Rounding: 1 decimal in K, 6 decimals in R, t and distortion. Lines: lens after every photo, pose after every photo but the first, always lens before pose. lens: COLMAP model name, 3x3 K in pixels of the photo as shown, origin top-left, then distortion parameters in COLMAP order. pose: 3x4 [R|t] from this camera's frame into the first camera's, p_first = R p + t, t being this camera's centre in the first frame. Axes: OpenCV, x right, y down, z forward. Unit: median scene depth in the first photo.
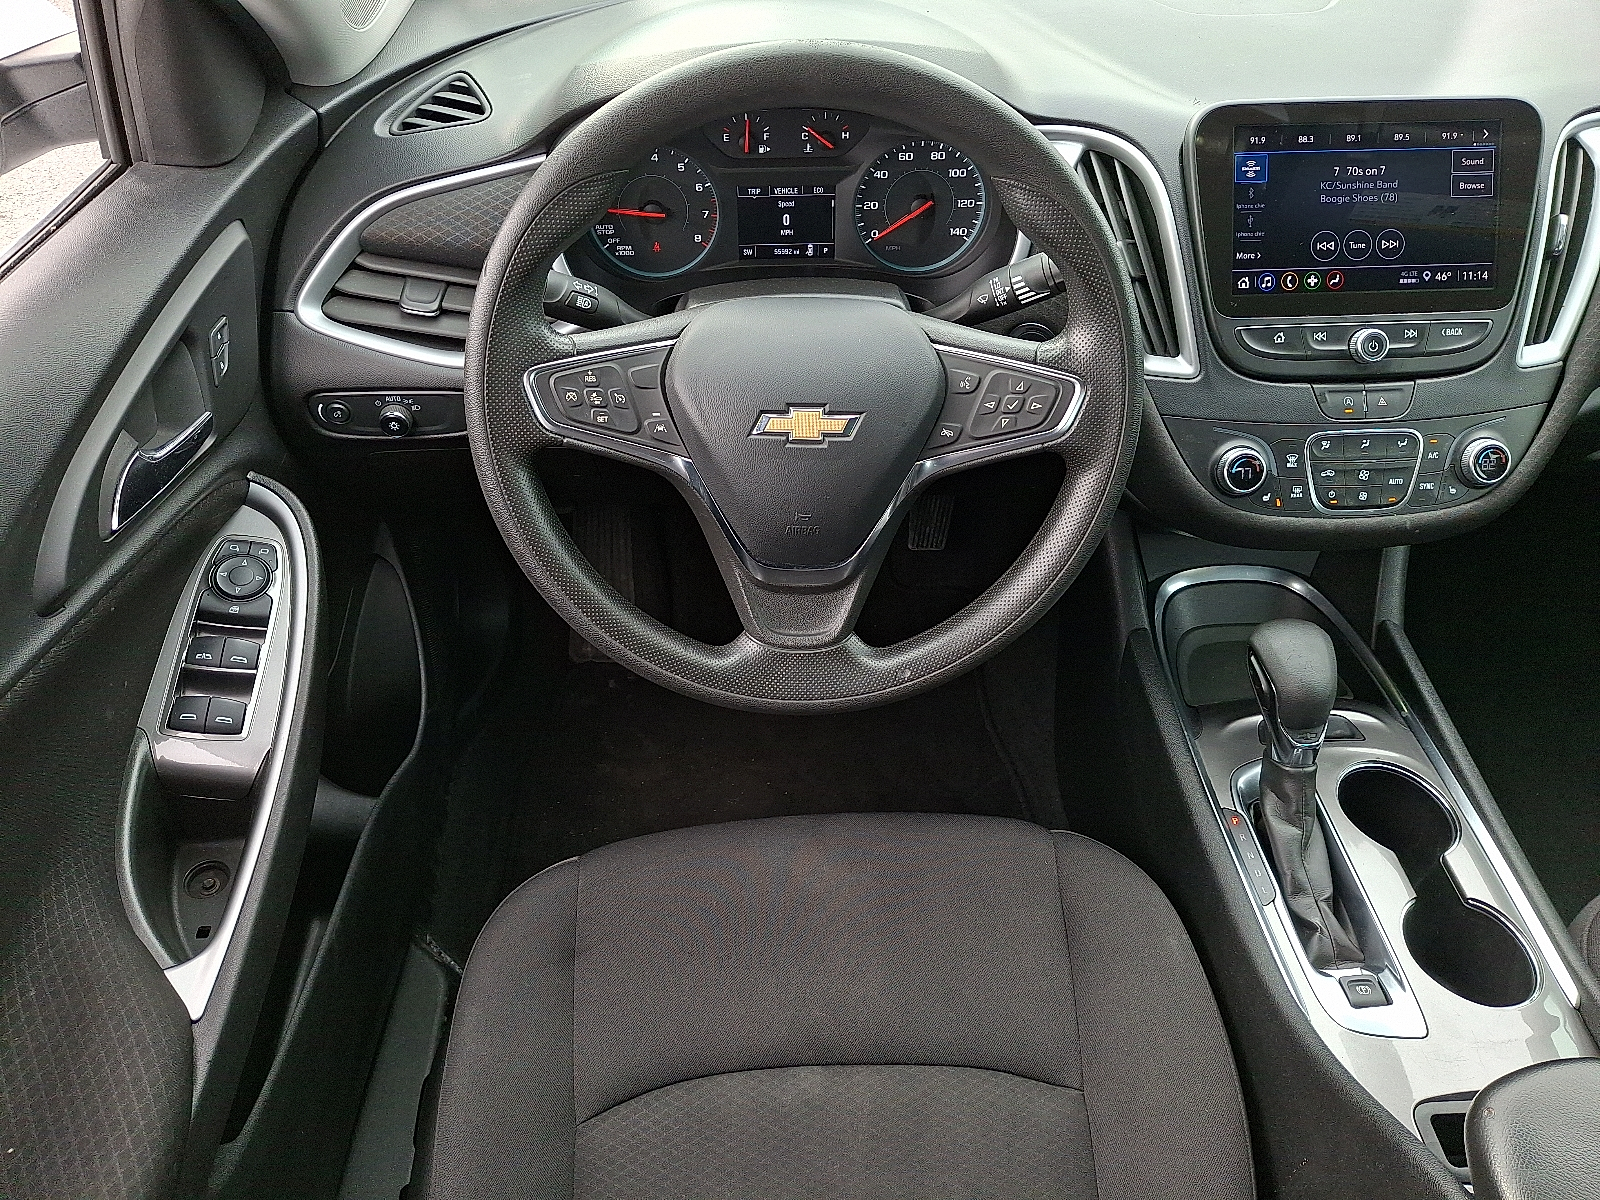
lens RADIAL K [[1189.9, 0, 800.0], [0, 1189.9, 600.0], [0, 0, 1]] dist [0.058037, -0.220939]
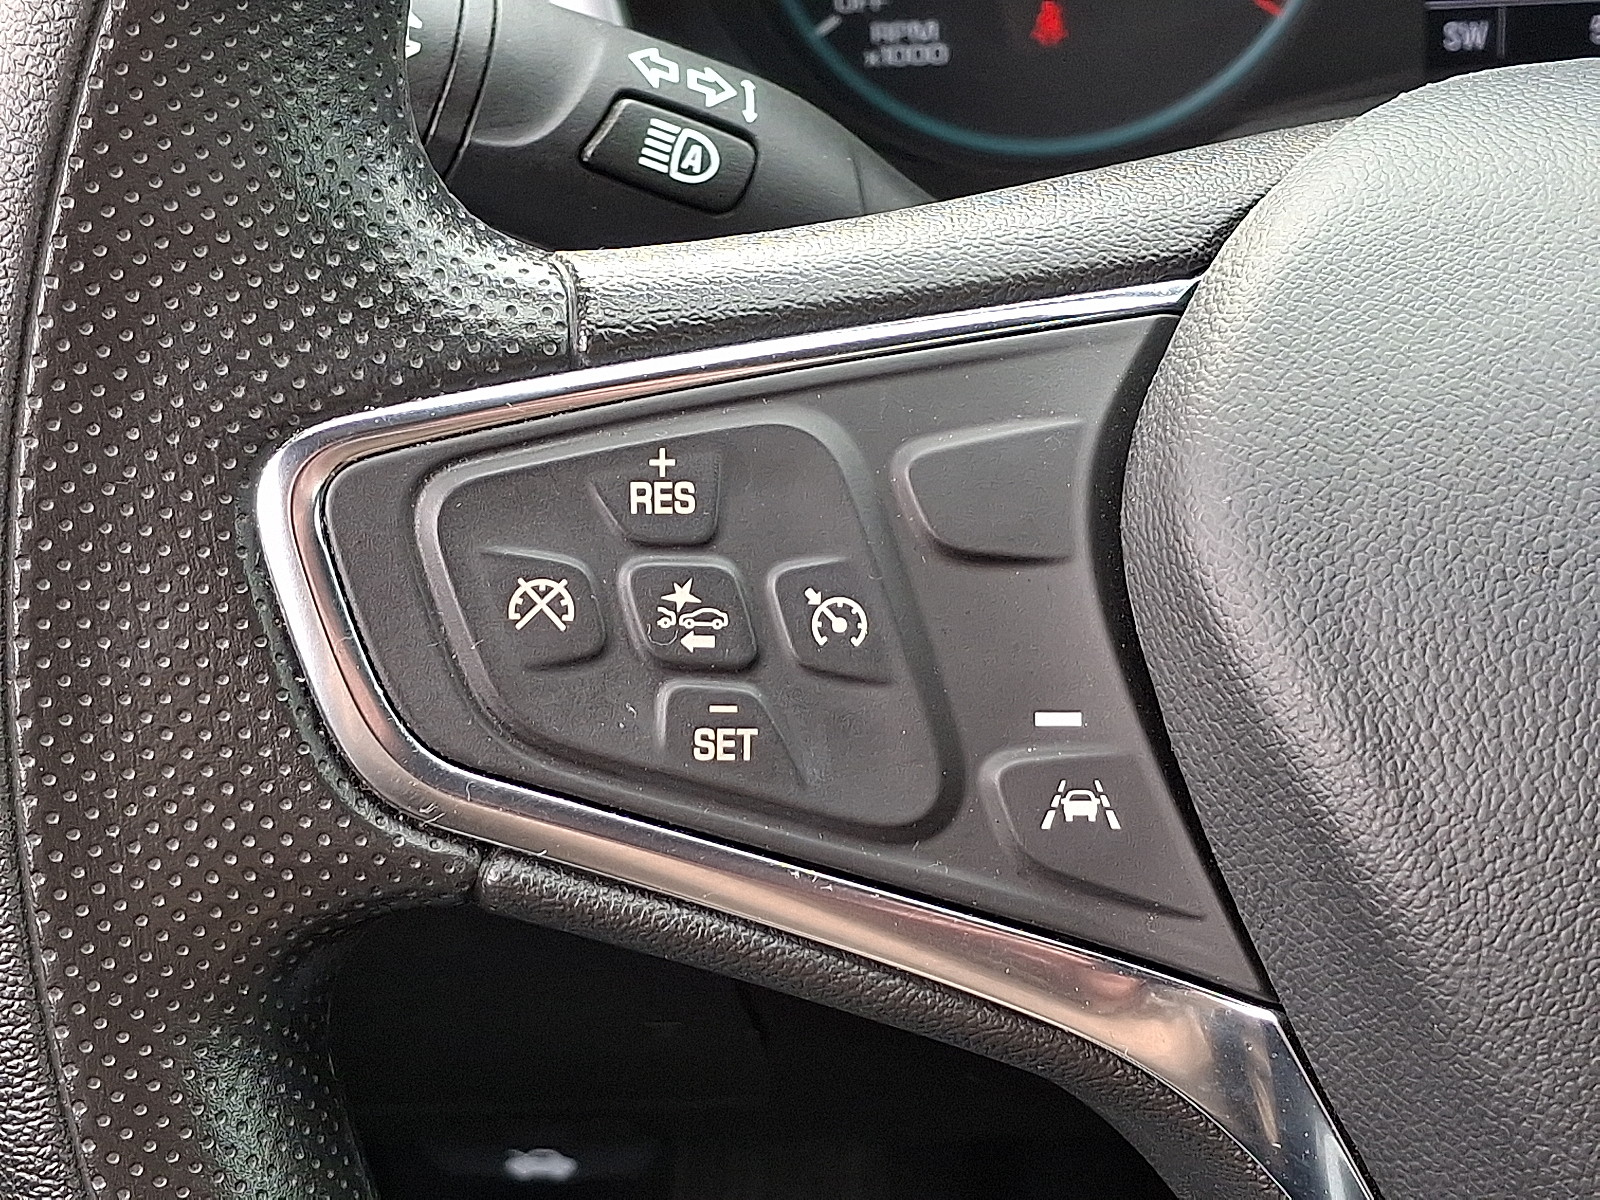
lens RADIAL K [[3261.4, 0, 800.0], [0, 3261.4, 600.0], [0, 0, 1]] dist [0.055205, 0.235902]
pose [[0.984549, 0.002237, -0.175095, -0.079248], [-0.039969, 0.976393, -0.212271, -0.078158], [0.170487, 0.215989, 0.961396, 0.577469]]
